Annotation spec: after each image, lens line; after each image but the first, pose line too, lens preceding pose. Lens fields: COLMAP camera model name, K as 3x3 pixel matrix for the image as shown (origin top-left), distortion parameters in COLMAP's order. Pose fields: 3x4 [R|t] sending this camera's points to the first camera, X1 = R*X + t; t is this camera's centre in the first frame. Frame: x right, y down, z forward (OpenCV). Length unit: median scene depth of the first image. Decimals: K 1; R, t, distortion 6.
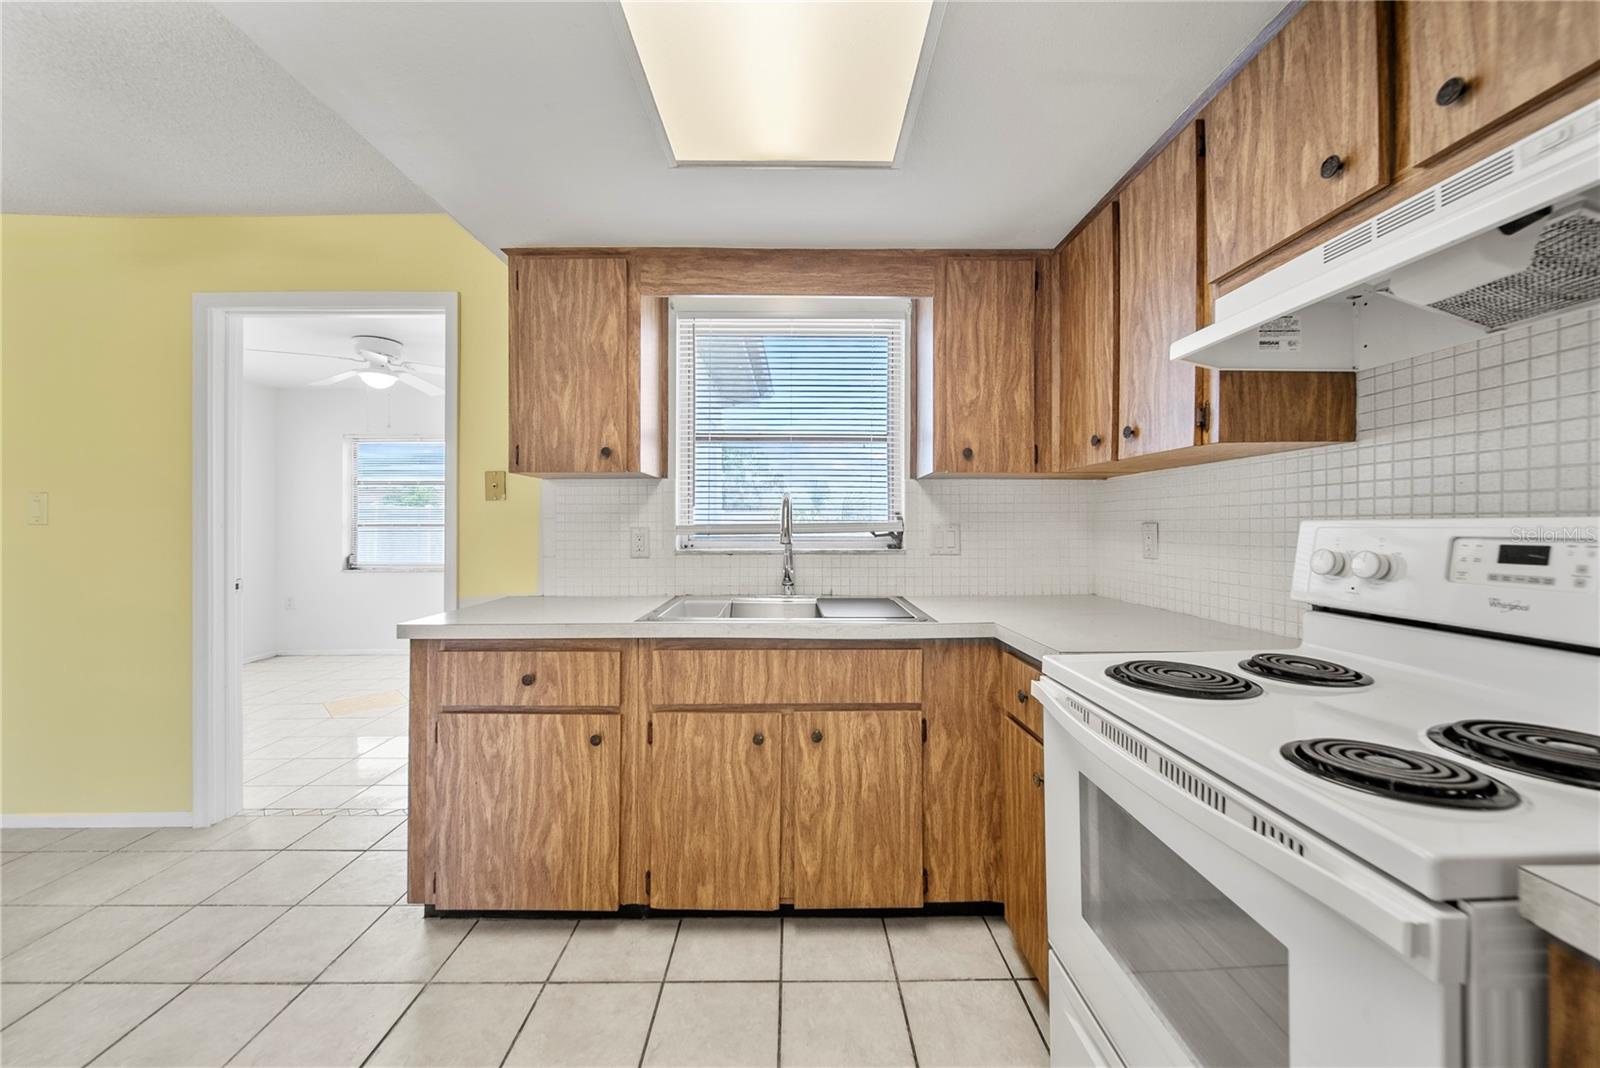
lens RADIAL K [[572.8, 0, 795.3], [0, 572.8, 526.9], [0, 0, 1]] dist [0.001803, -0.000132]
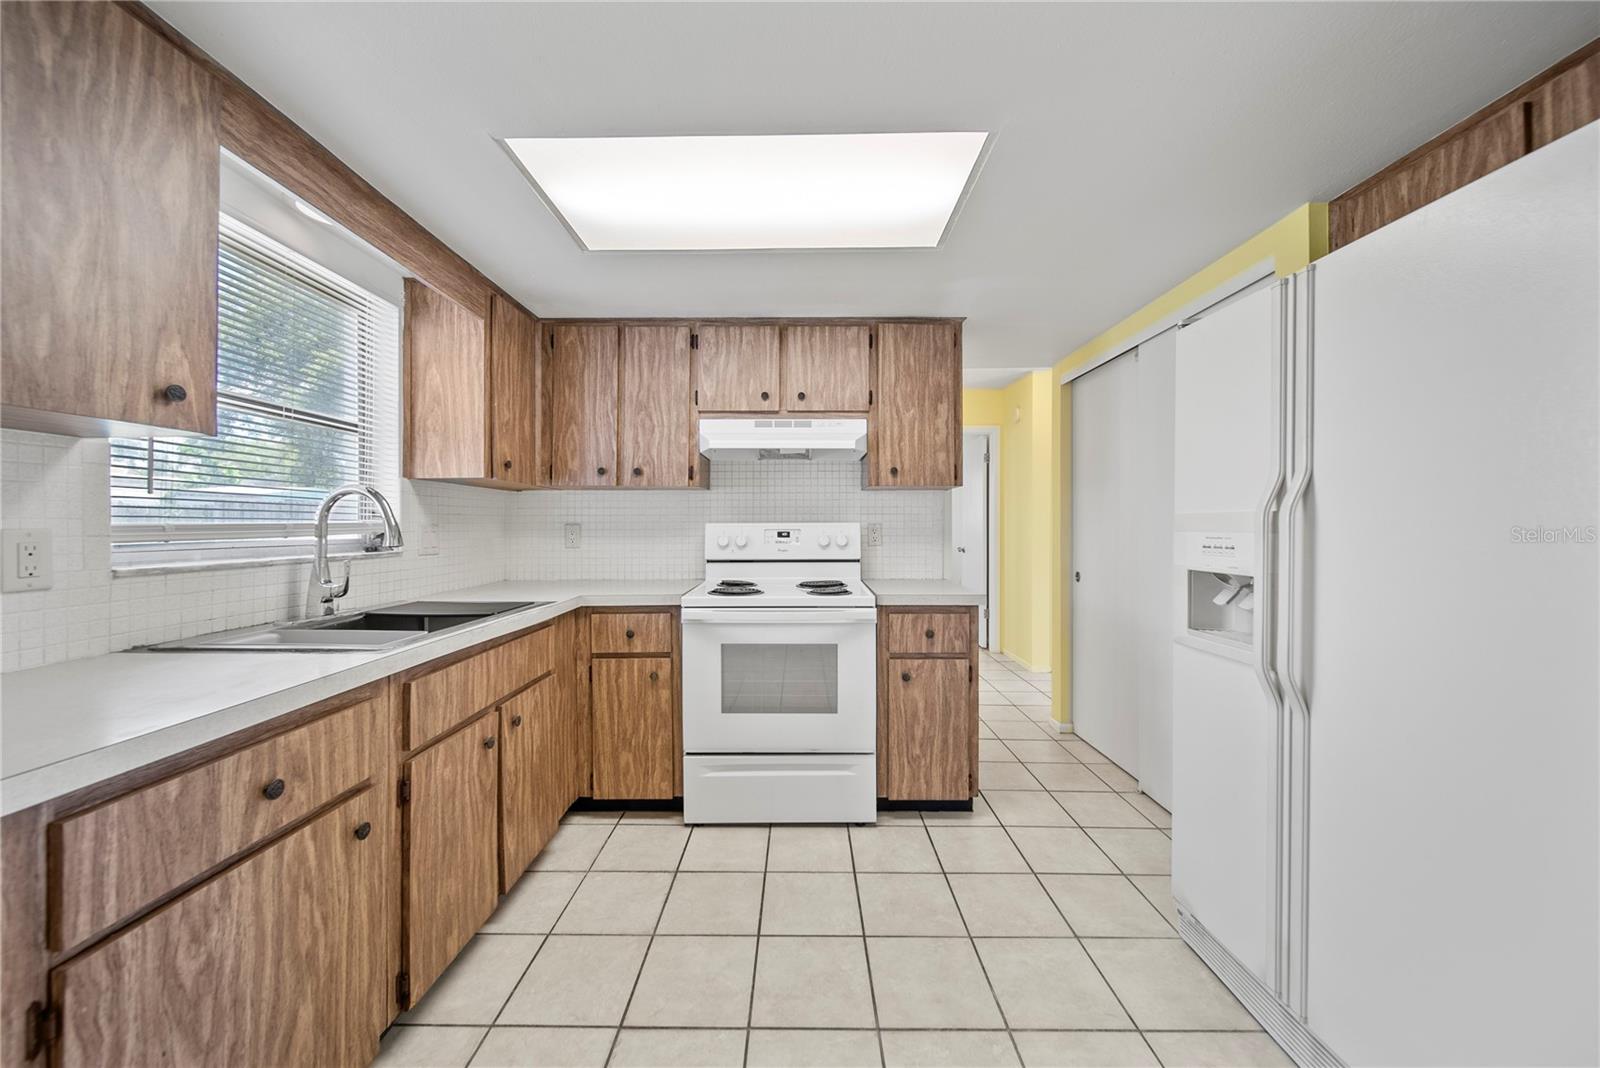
lens RADIAL K [[572.8, 0, 795.3], [0, 572.8, 526.9], [0, 0, 1]] dist [0.001803, -0.000132]
pose [[0.021283, -0.000491, 0.999773, -1.030254], [0.004450, 0.999990, 0.000396, 0.002329], [-0.999764, 0.004440, 0.021285, 0.451982]]
